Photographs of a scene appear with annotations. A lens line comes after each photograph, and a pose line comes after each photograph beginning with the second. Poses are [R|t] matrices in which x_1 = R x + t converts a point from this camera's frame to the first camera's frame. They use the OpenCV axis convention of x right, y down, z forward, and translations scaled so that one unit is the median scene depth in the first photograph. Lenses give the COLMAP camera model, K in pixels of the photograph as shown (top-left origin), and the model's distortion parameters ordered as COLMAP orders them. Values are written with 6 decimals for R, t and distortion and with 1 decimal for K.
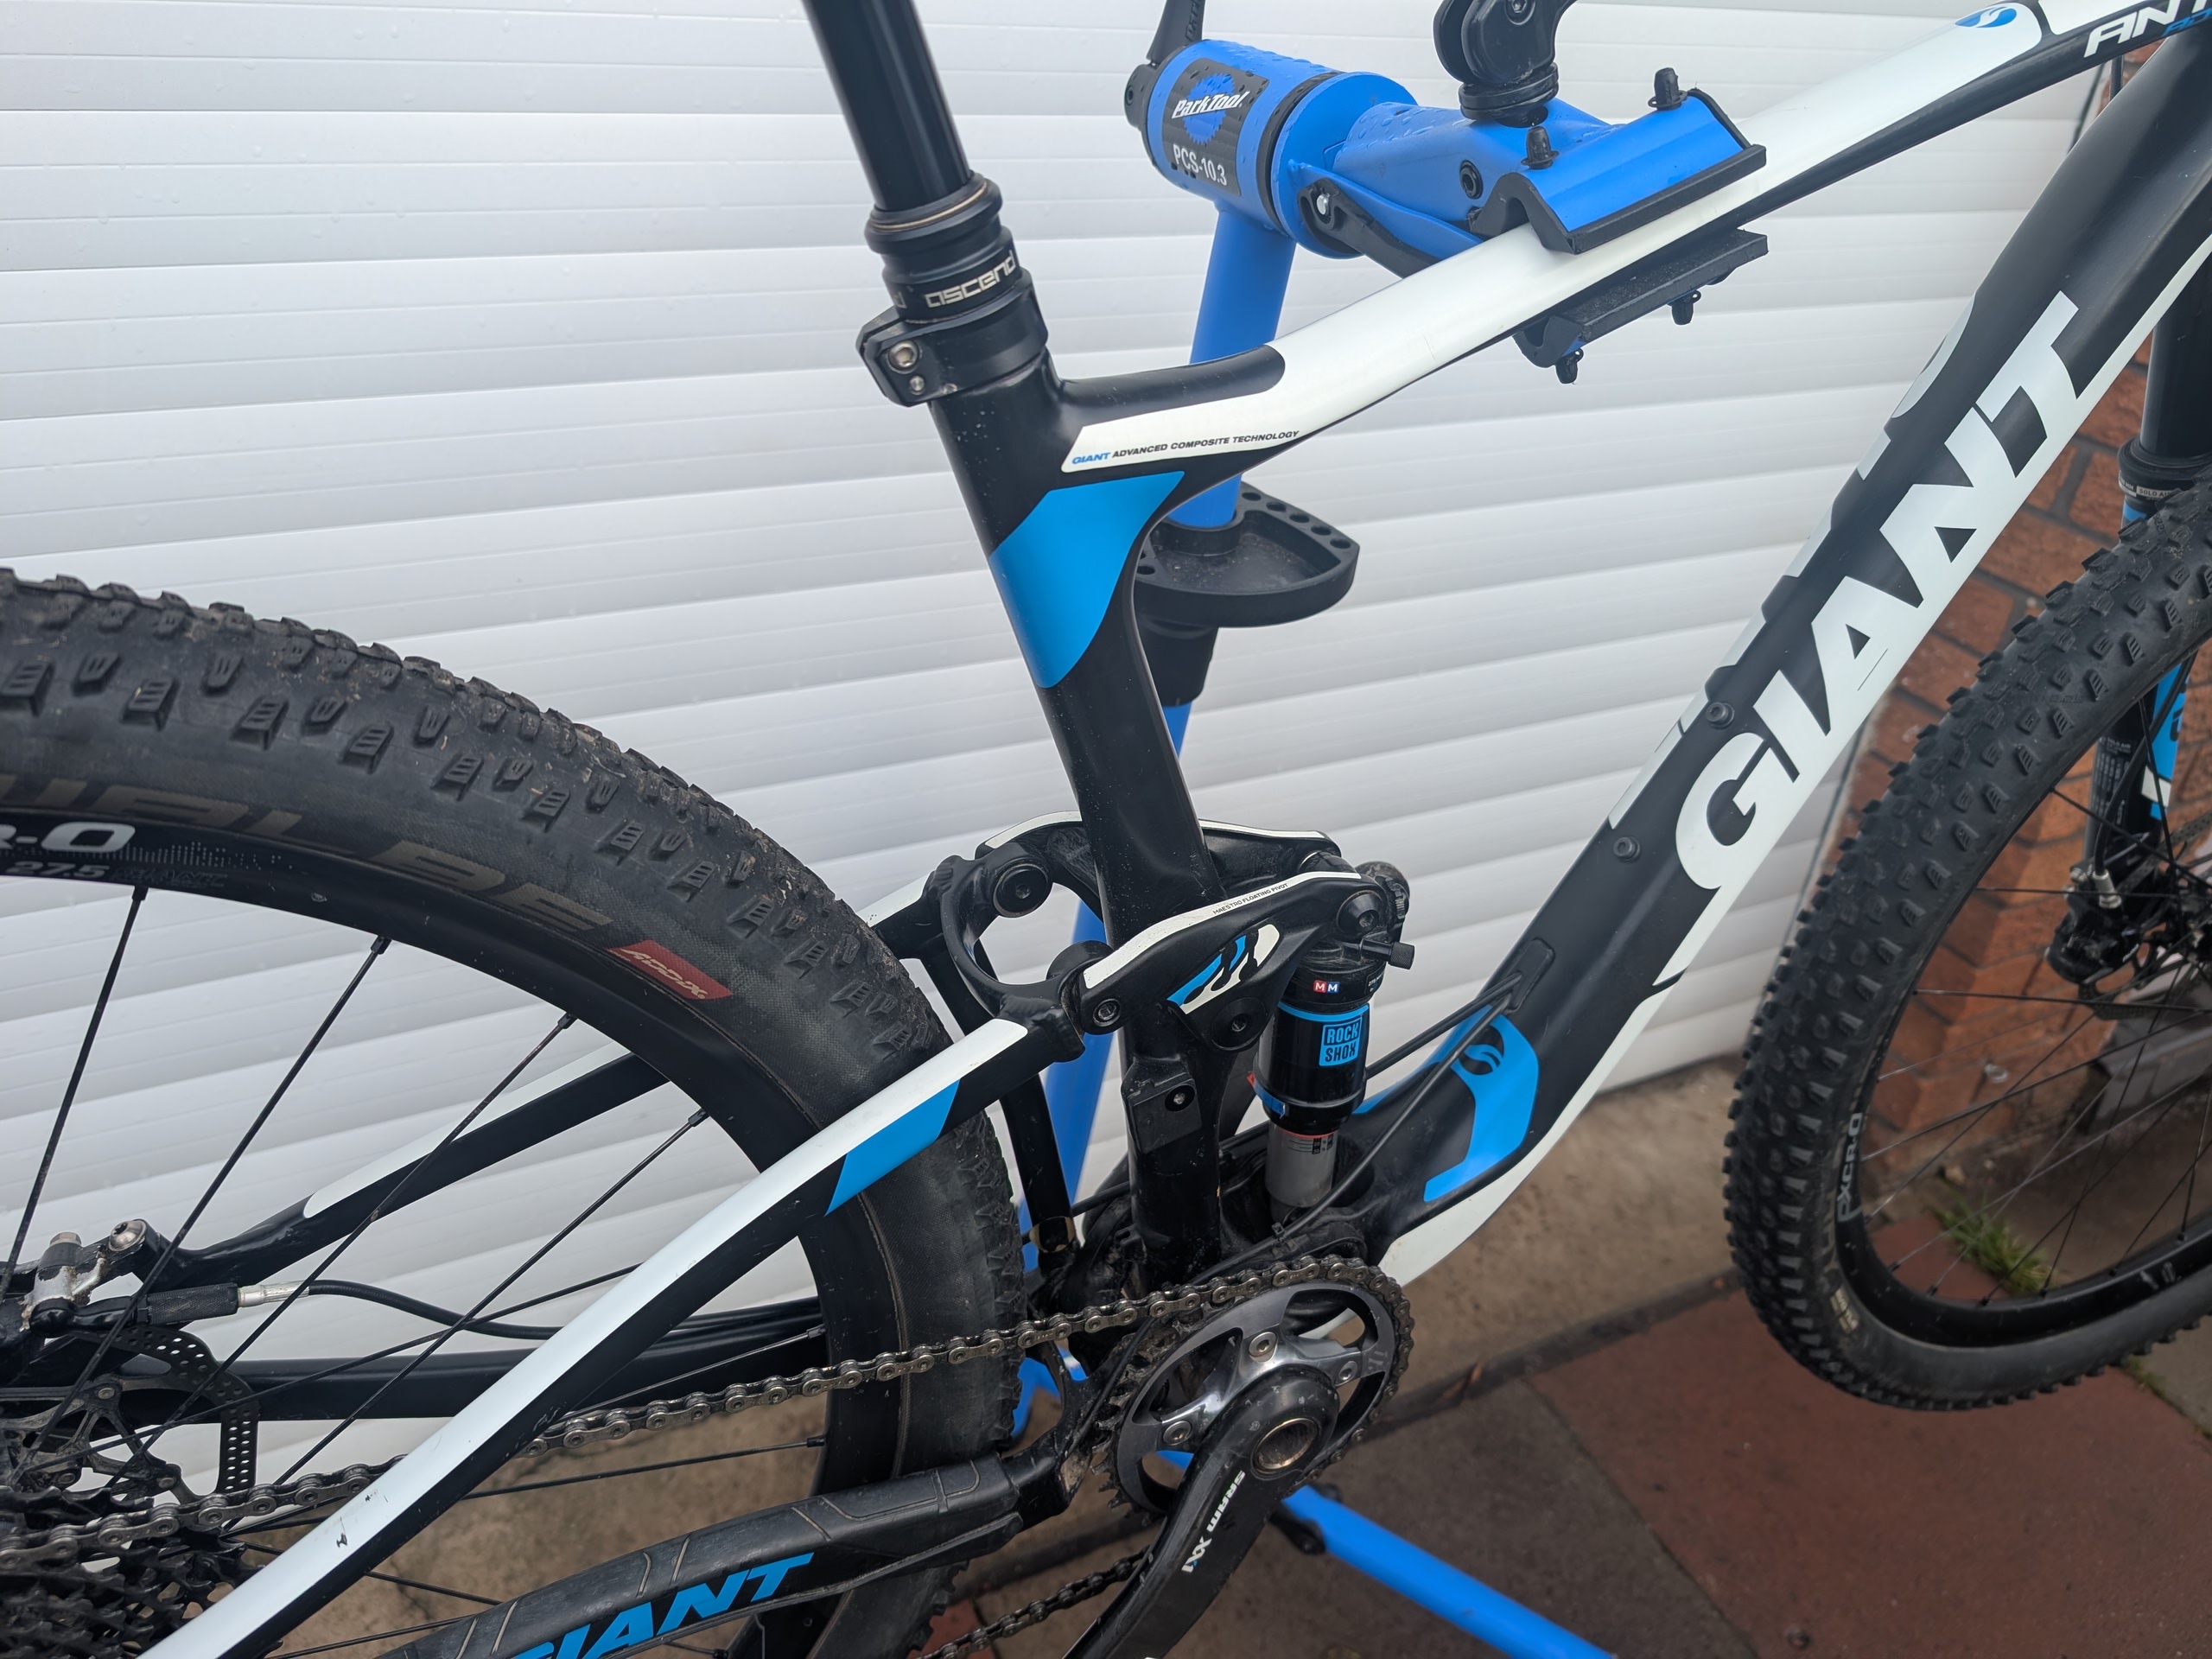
lens RADIAL K [[1643.9, 0, 1093.0], [0, 1643.9, 772.1], [0, 0, 1]] dist [0.000321, -0.003219]
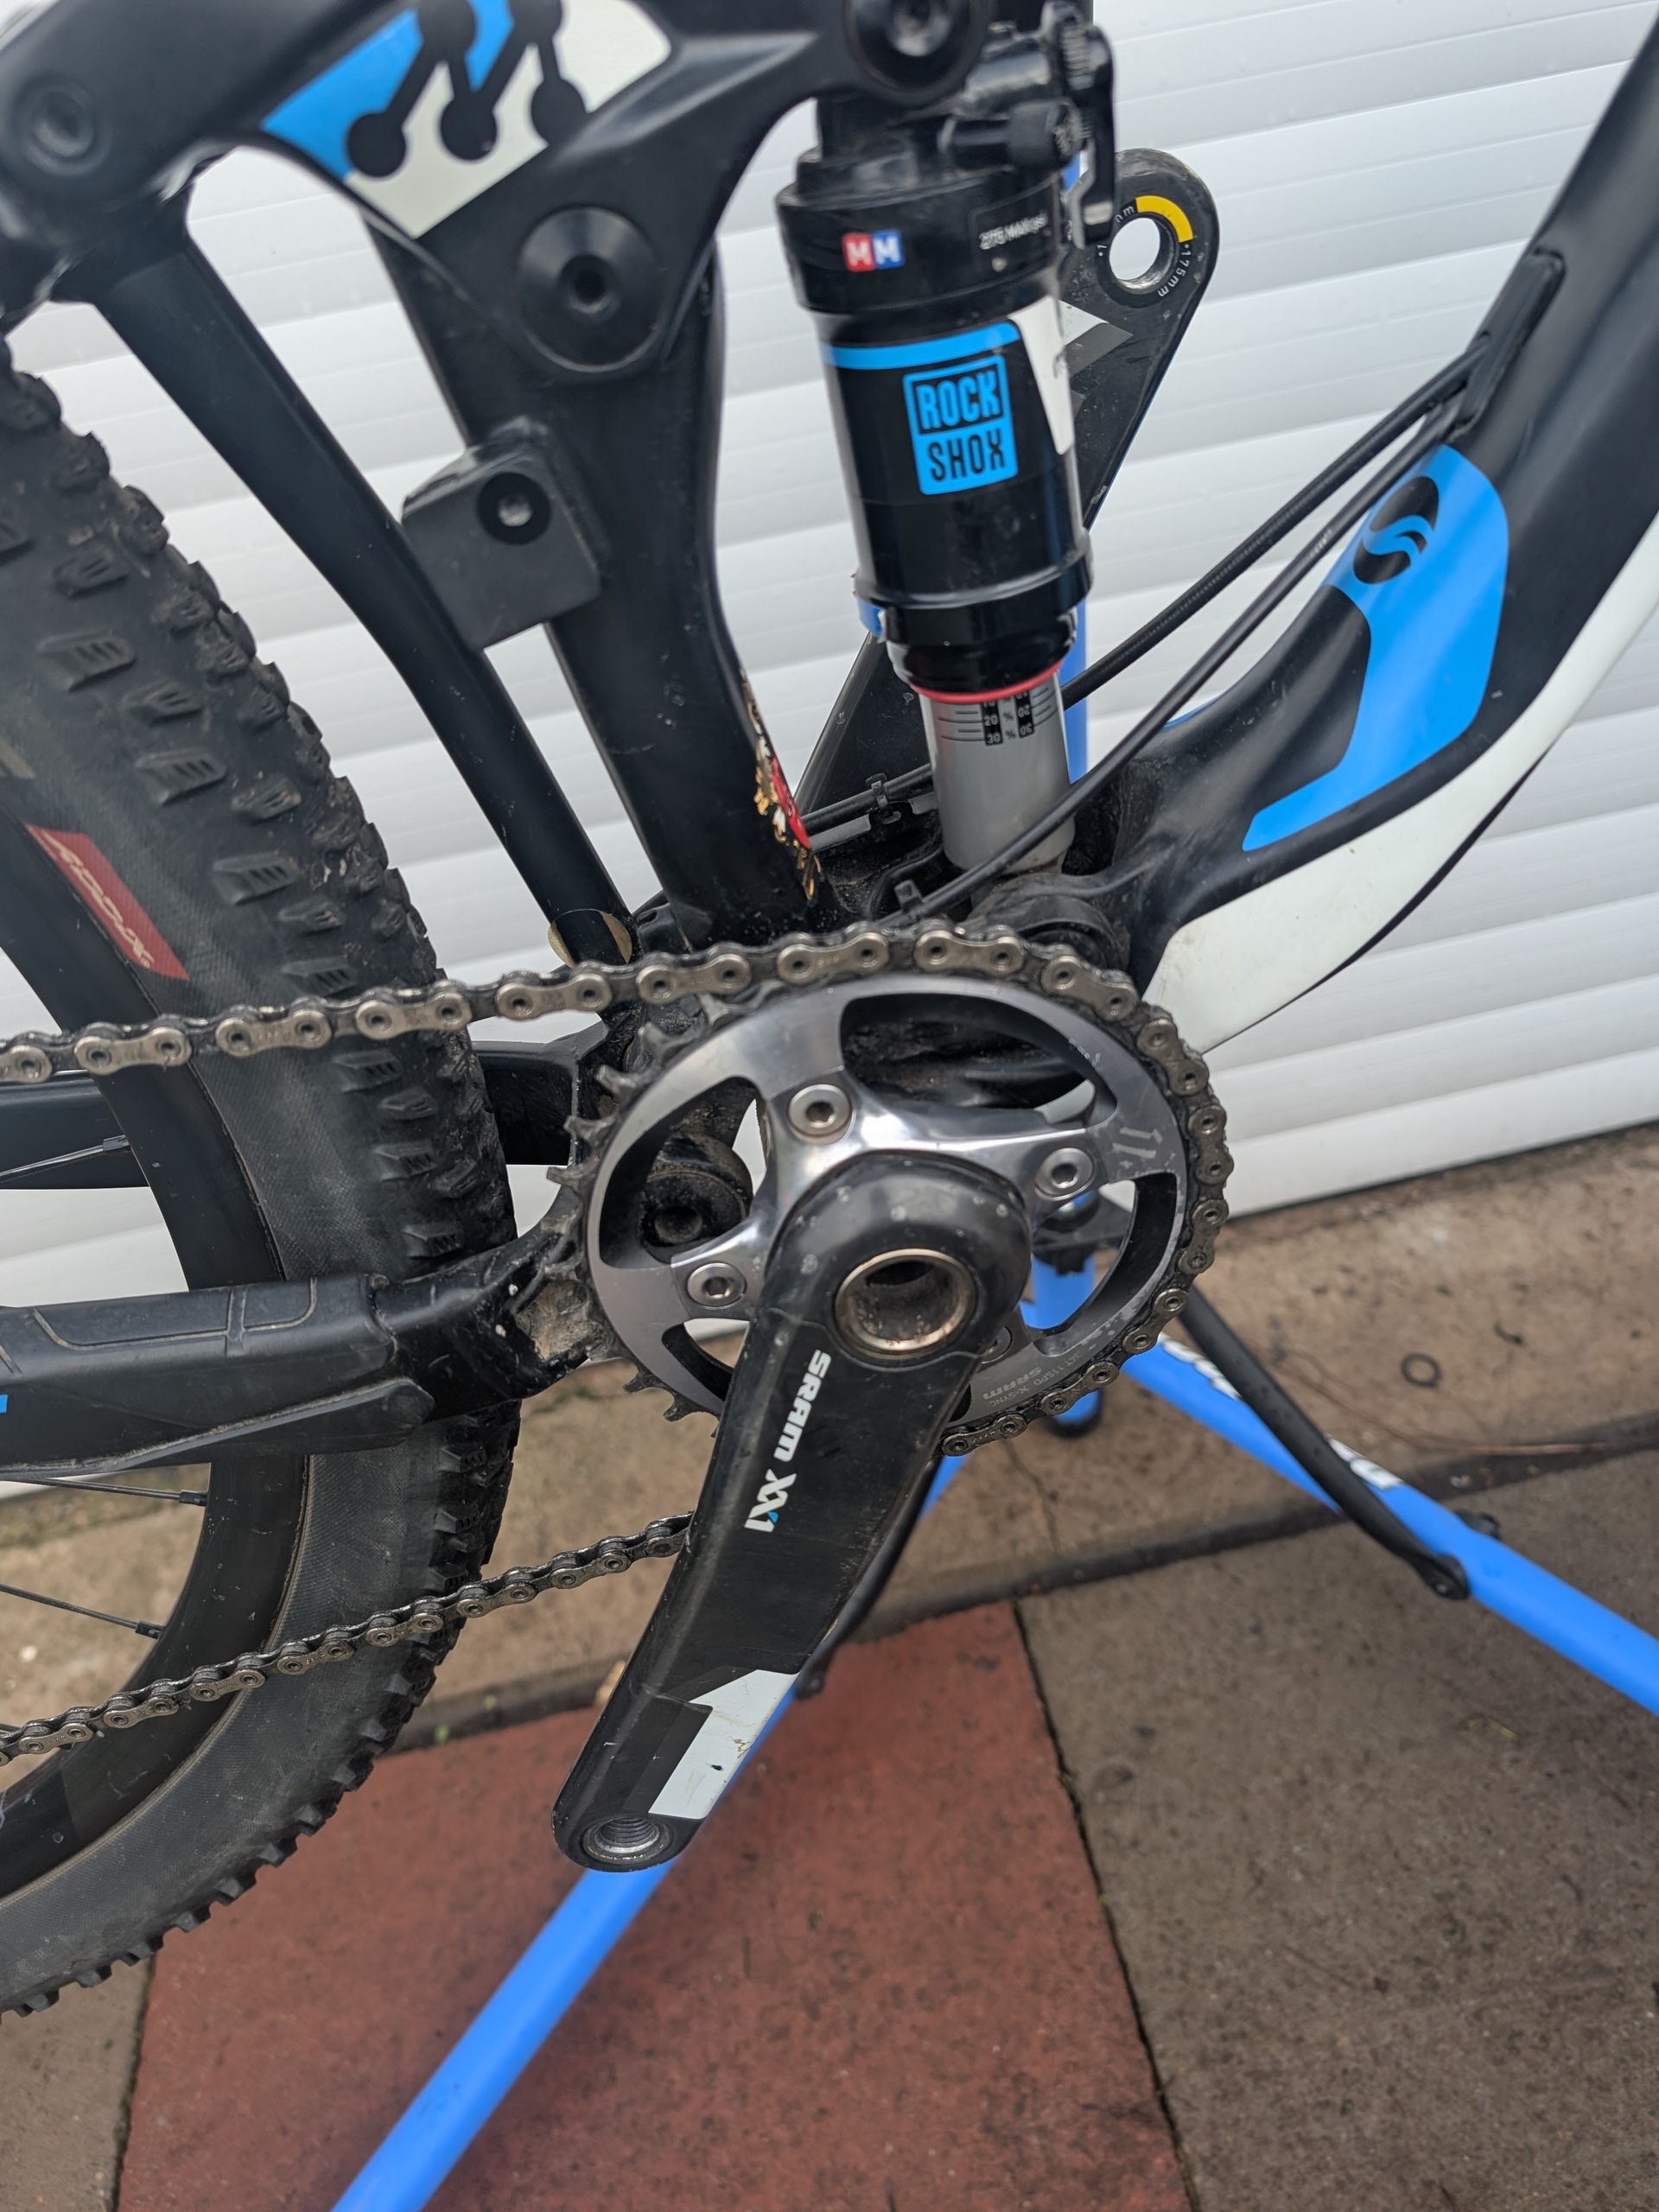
lens RADIAL K [[1643.9, 0, 829.5], [0, 1643.9, 1106.0], [0, 0, 1]] dist [0.000321, -0.003219]
pose [[0.937195, 0.018676, -0.348305, 0.123752], [0.039569, 0.986427, 0.159362, 0.122388], [0.346553, -0.163136, 0.923736, 0.243838]]
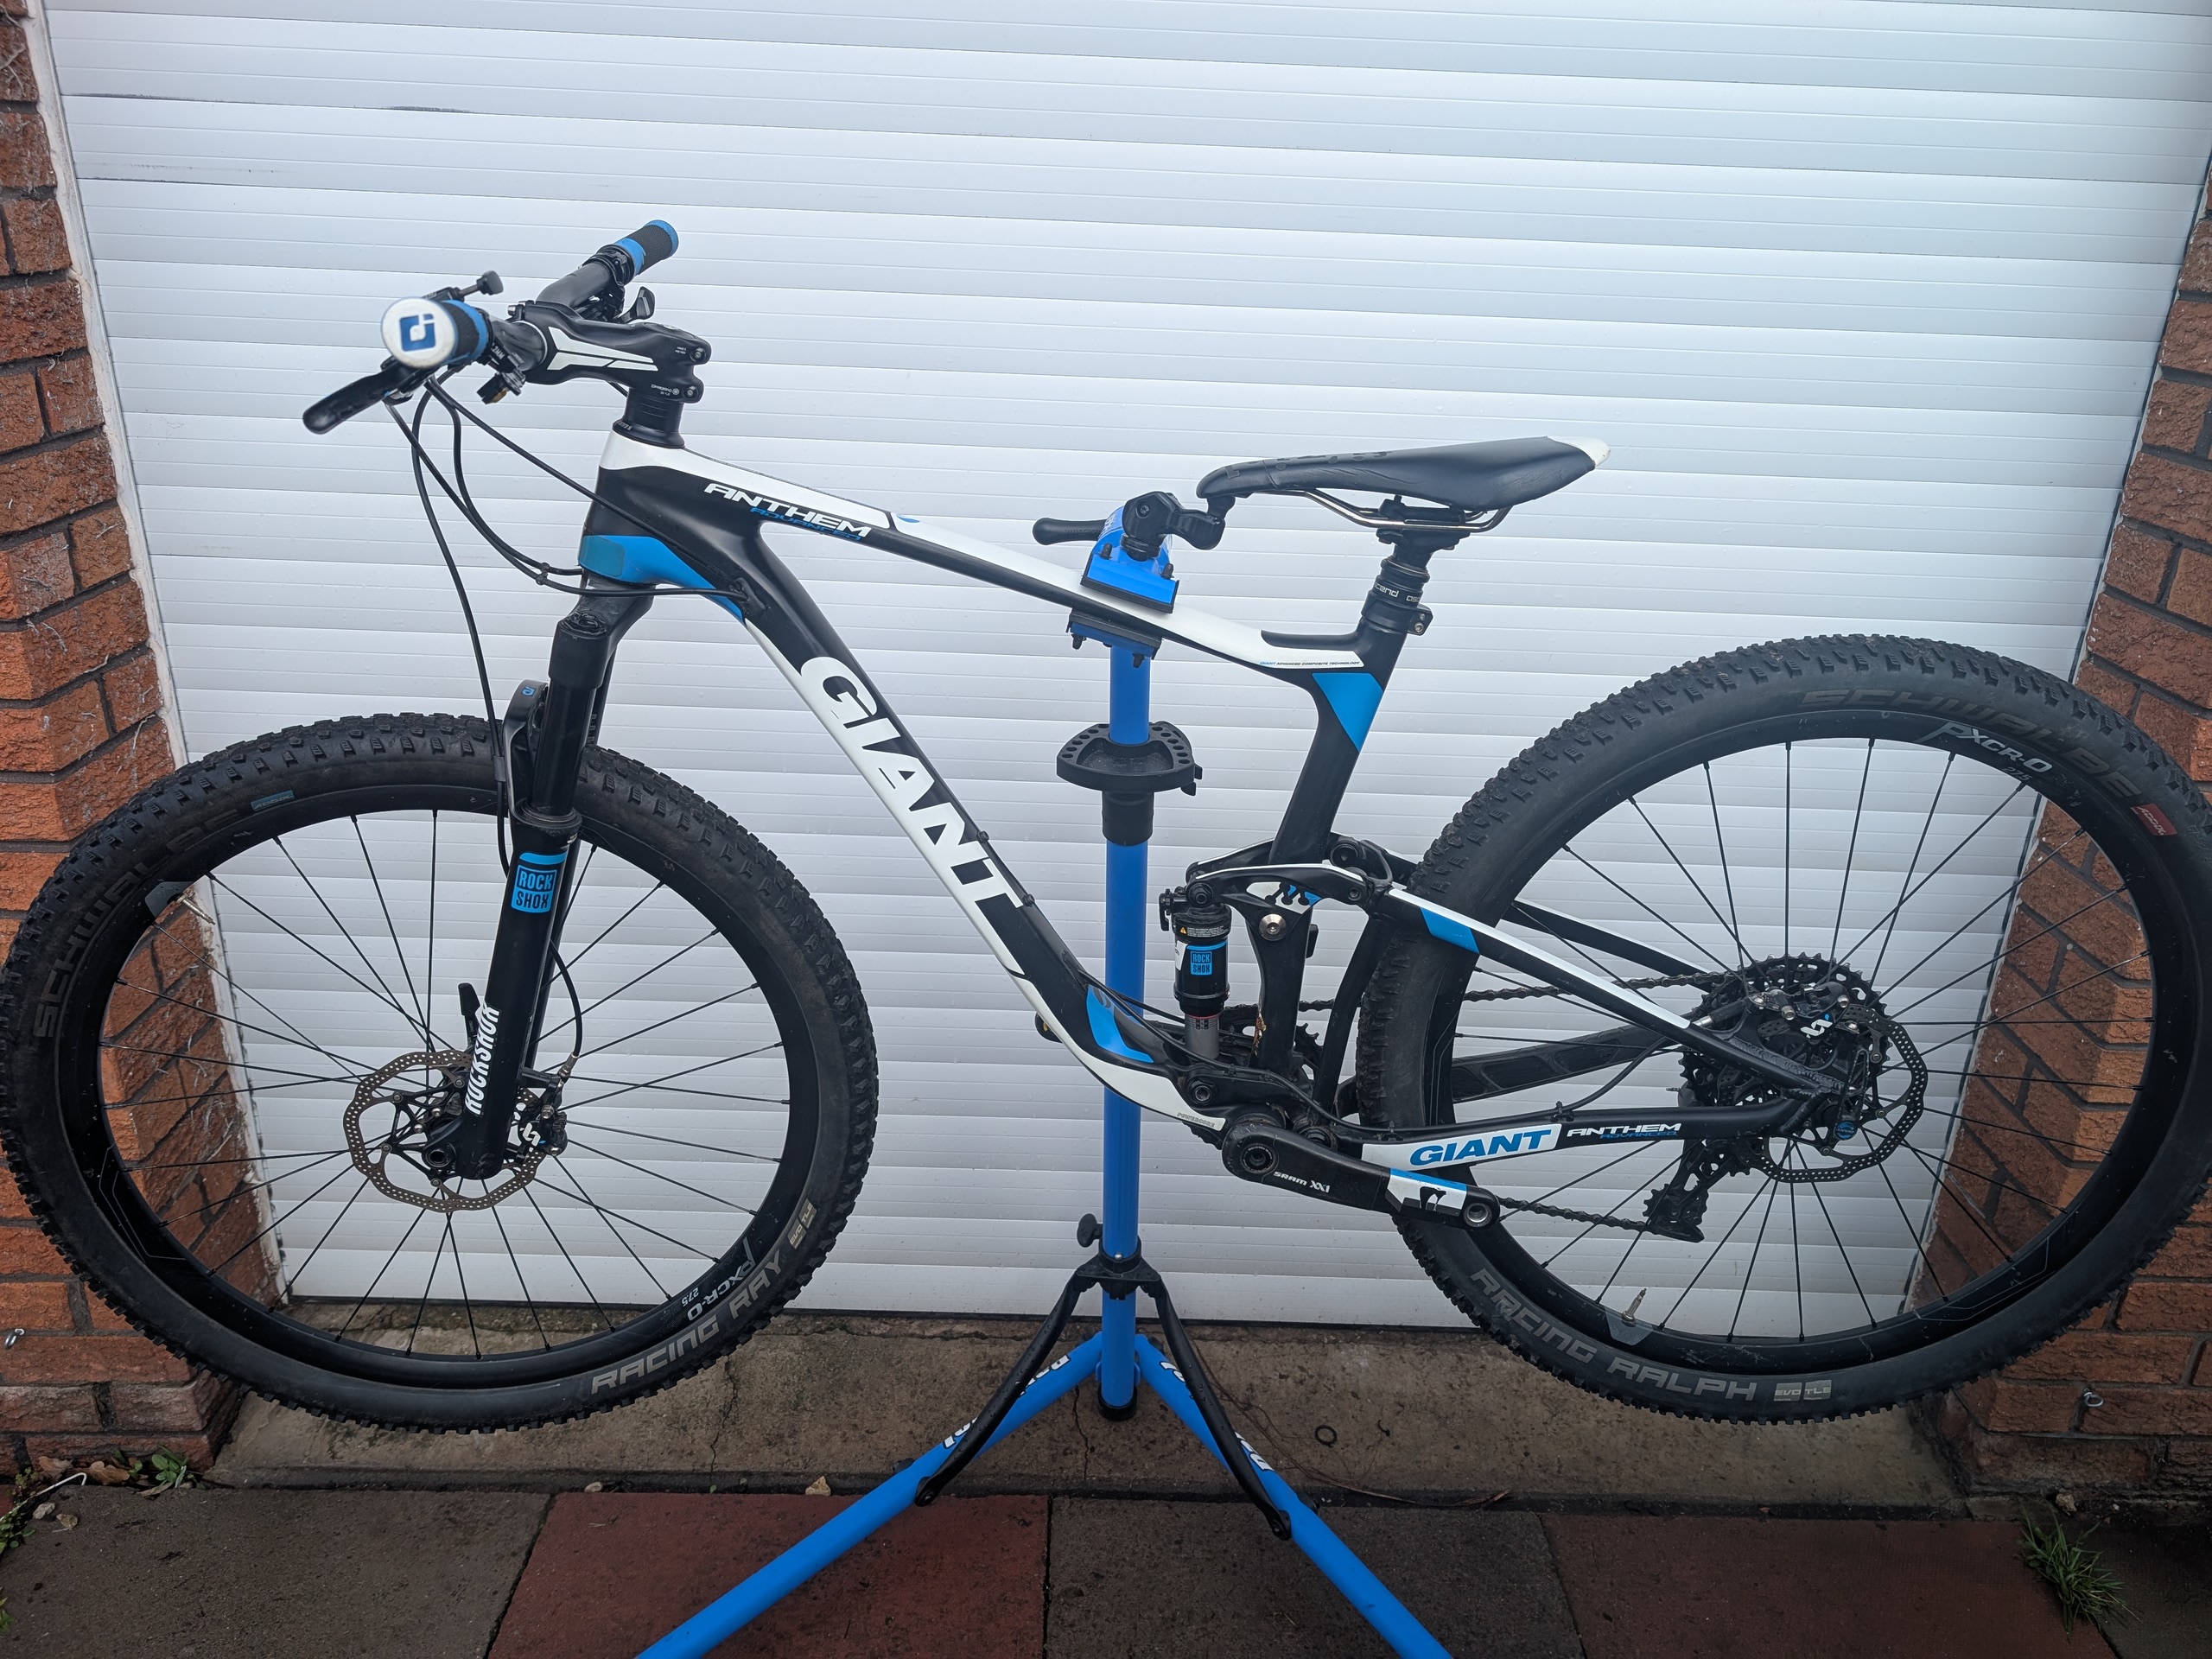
lens RADIAL K [[1643.9, 0, 1093.0], [0, 1643.9, 772.1], [0, 0, 1]] dist [0.000321, -0.003219]
pose [[0.895759, 0.113695, -0.429755, 0.499546], [-0.198699, 0.967195, -0.158279, 0.113794], [0.397661, 0.227171, 0.888965, -0.393662]]
